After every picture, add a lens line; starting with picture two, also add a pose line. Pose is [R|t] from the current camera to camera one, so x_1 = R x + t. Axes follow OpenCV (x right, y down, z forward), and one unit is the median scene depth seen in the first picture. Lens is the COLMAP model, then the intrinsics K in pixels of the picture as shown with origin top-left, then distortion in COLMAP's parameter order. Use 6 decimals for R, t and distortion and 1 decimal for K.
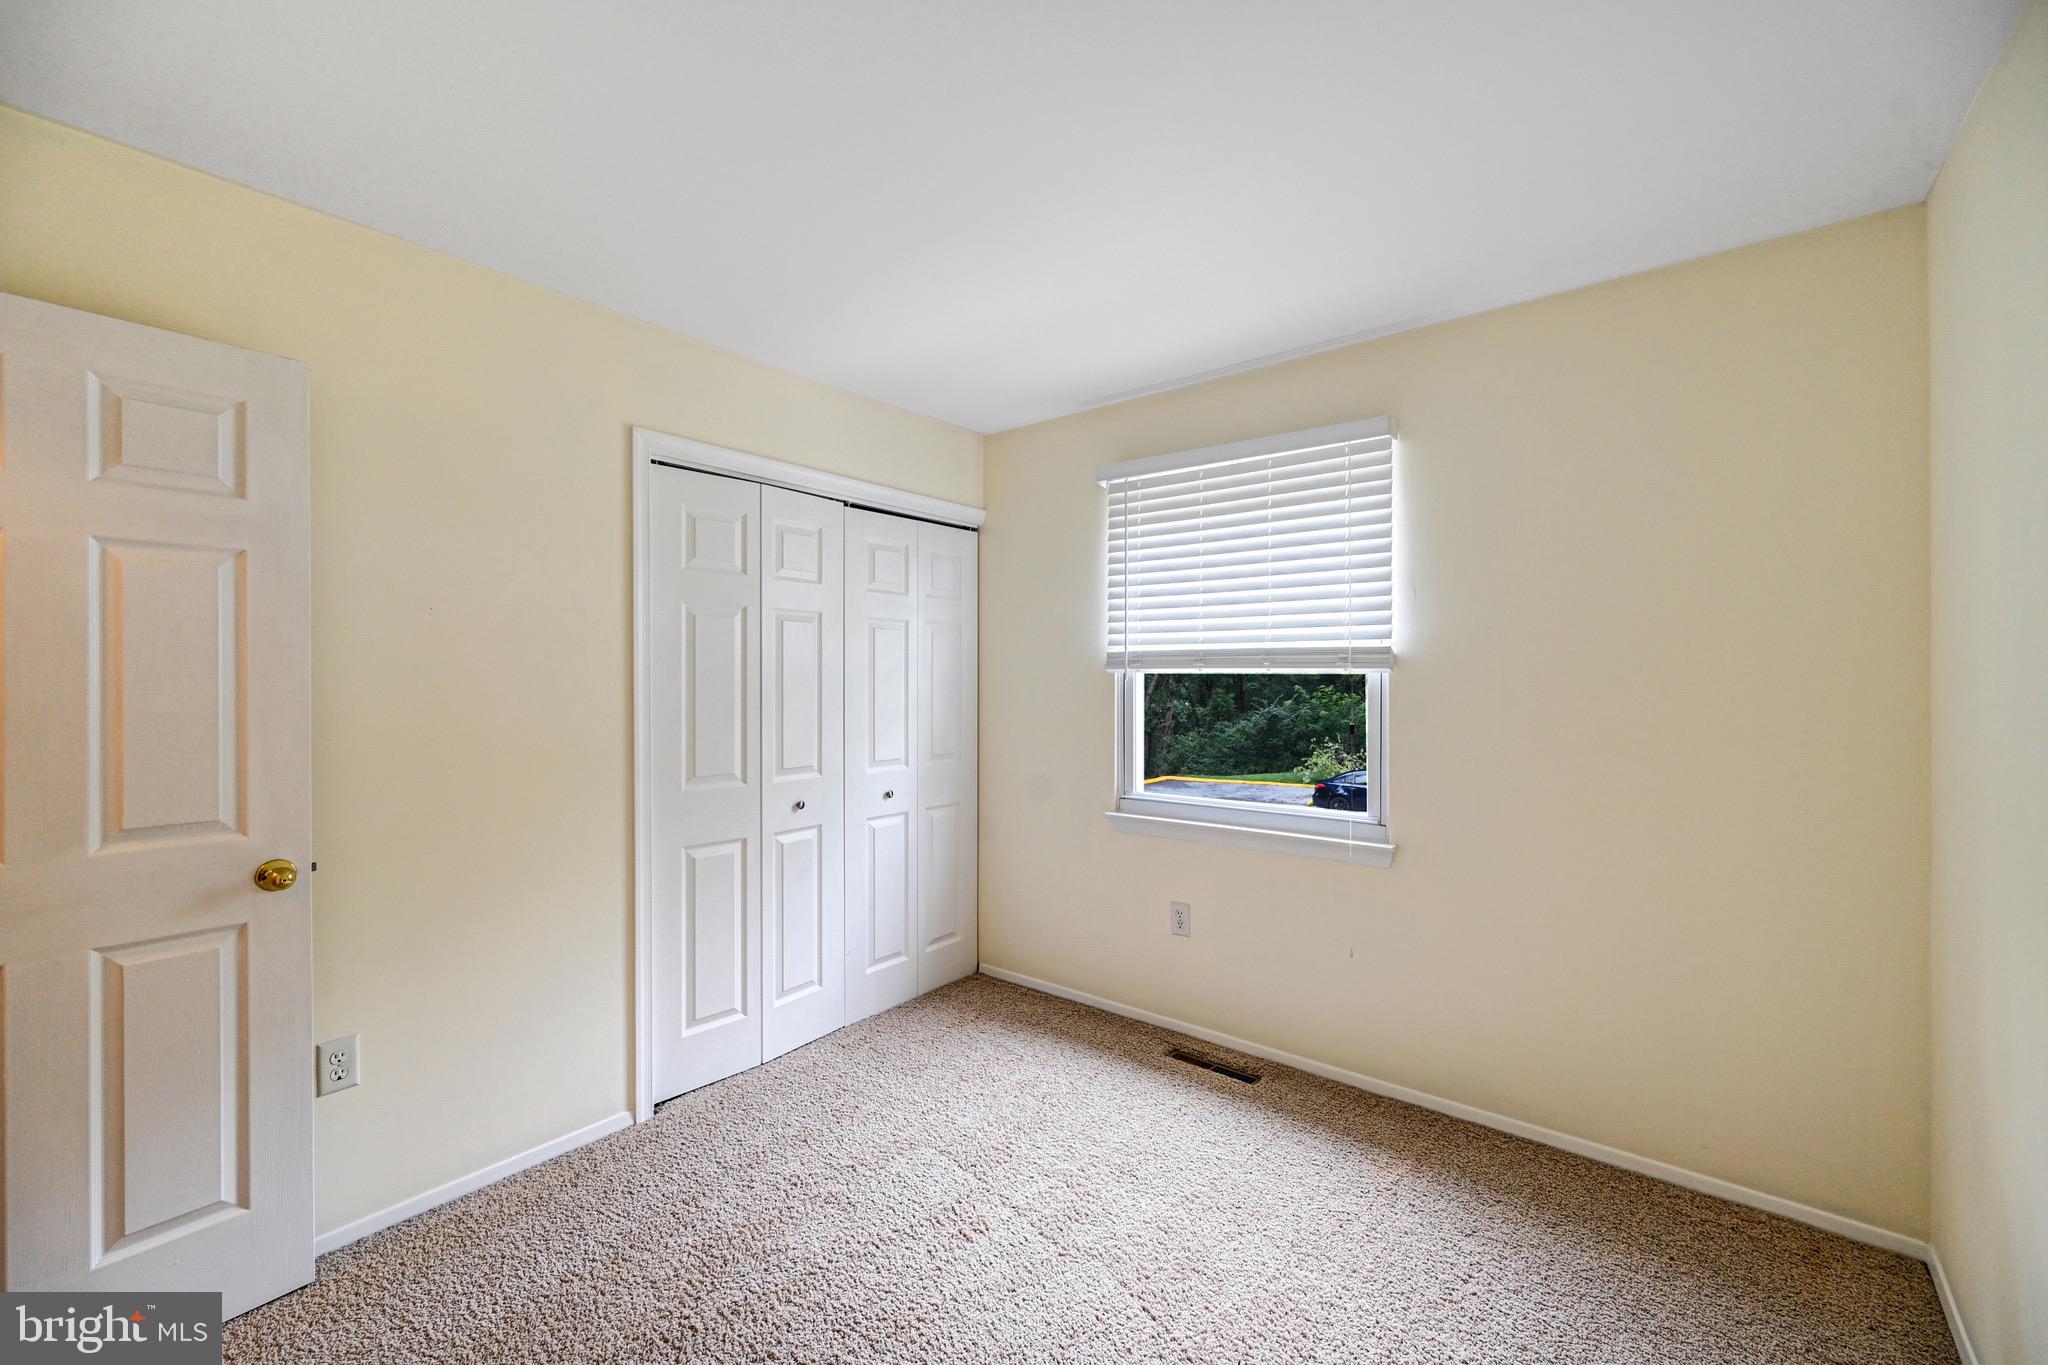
lens RADIAL K [[826.8, 0, 1022.6], [0, 826.8, 666.0], [0, 0, 1]] dist [0.001307, 0.000520]
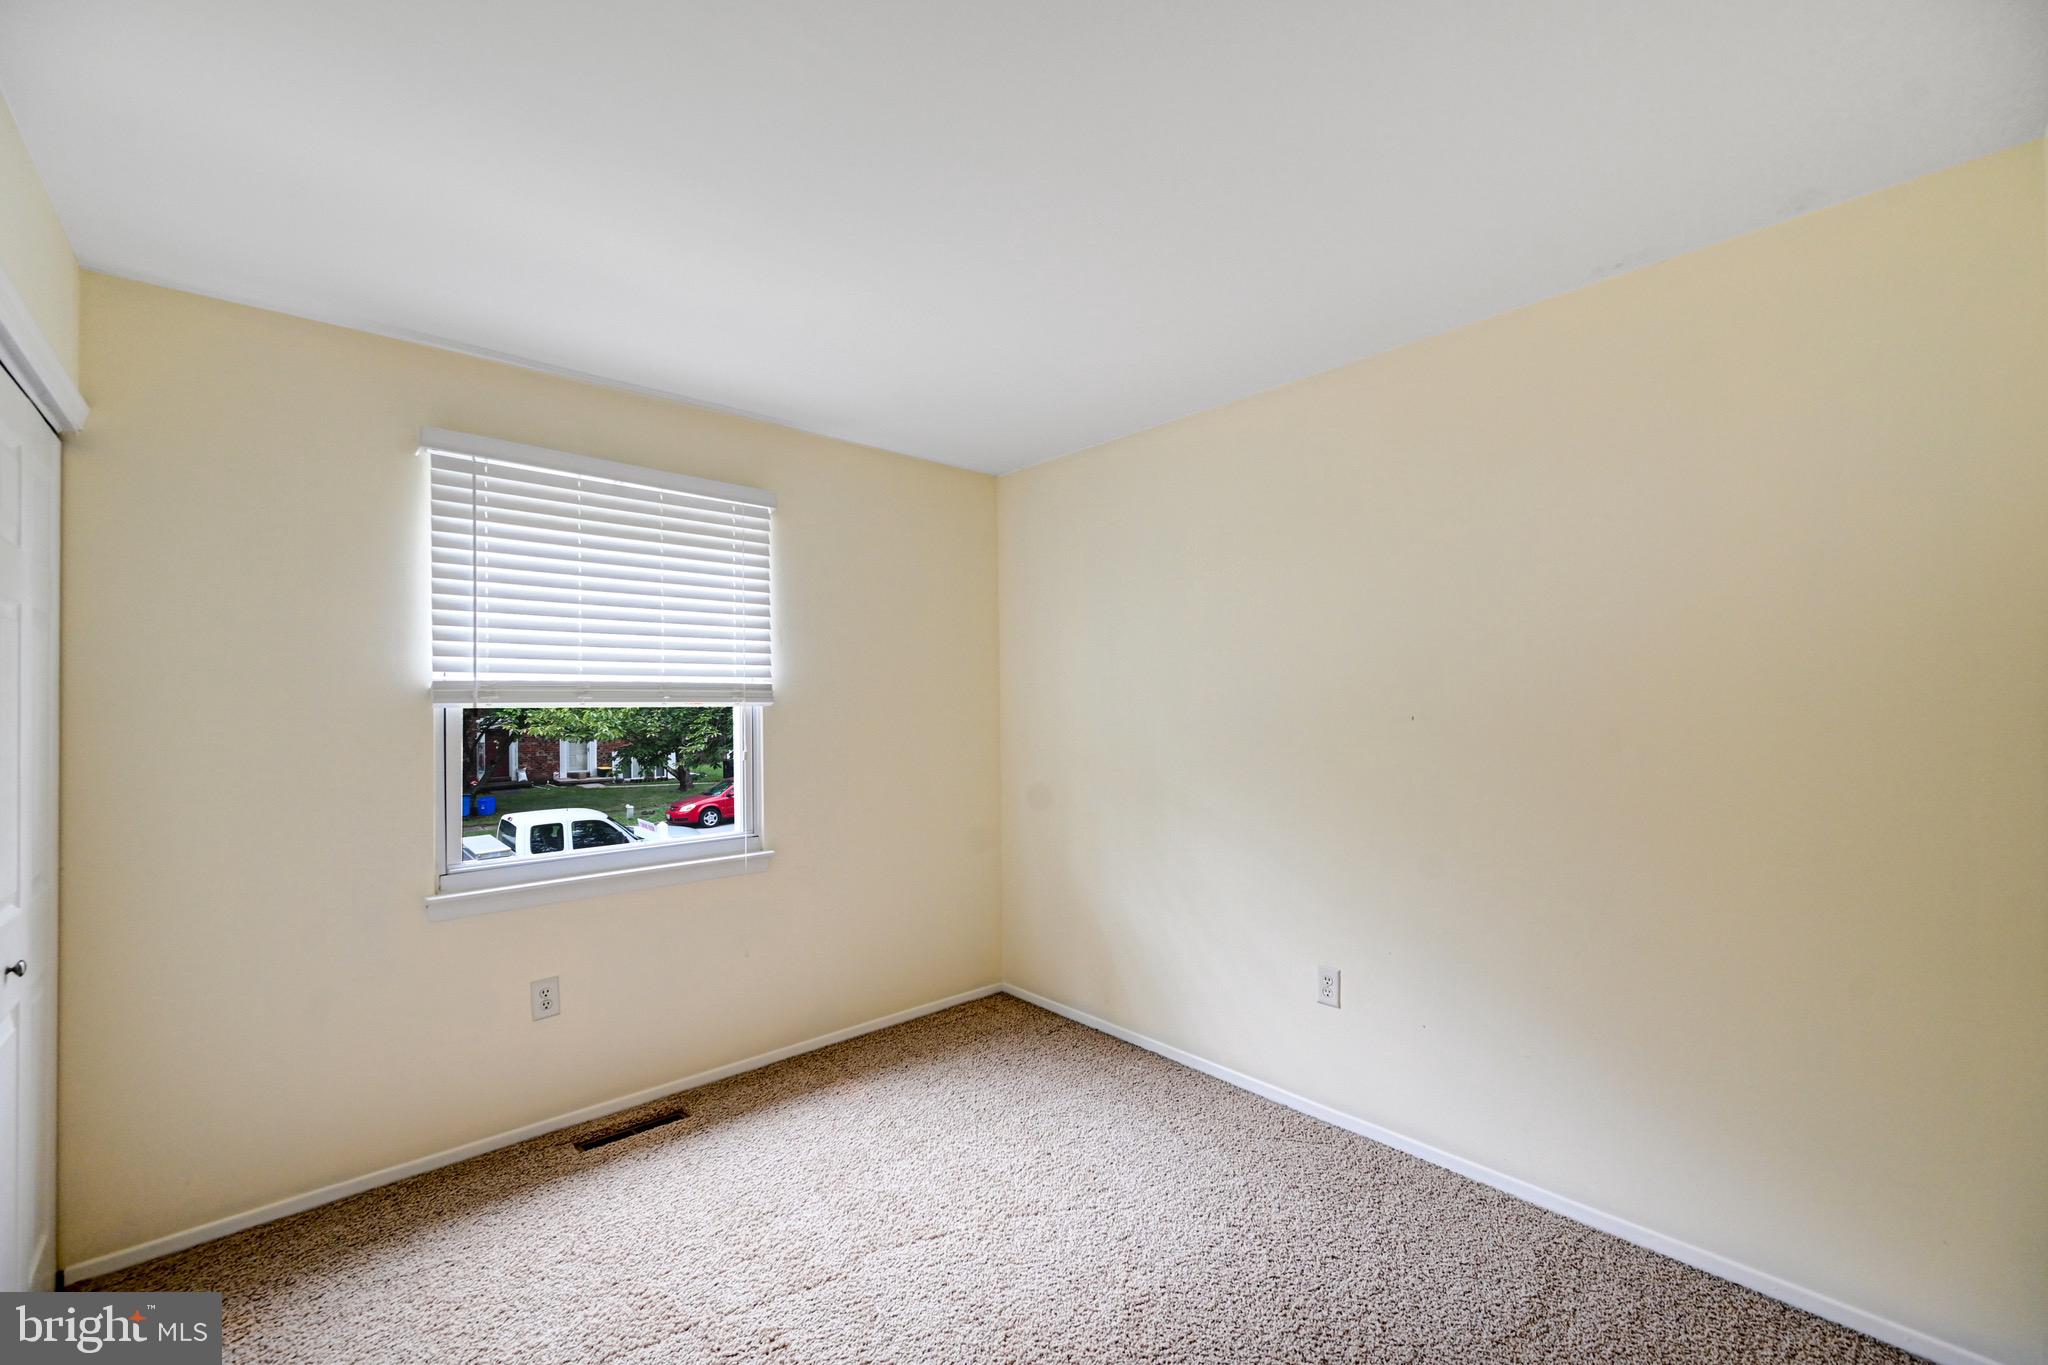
lens RADIAL K [[826.8, 0, 1022.7], [0, 826.8, 687.7], [0, 0, 1]] dist [0.001307, 0.000520]
pose [[0.156861, 0.019772, 0.987423, -0.614150], [0.000757, 0.999797, -0.020140, 0.005829], [-0.987620, 0.003907, 0.156814, 0.409764]]
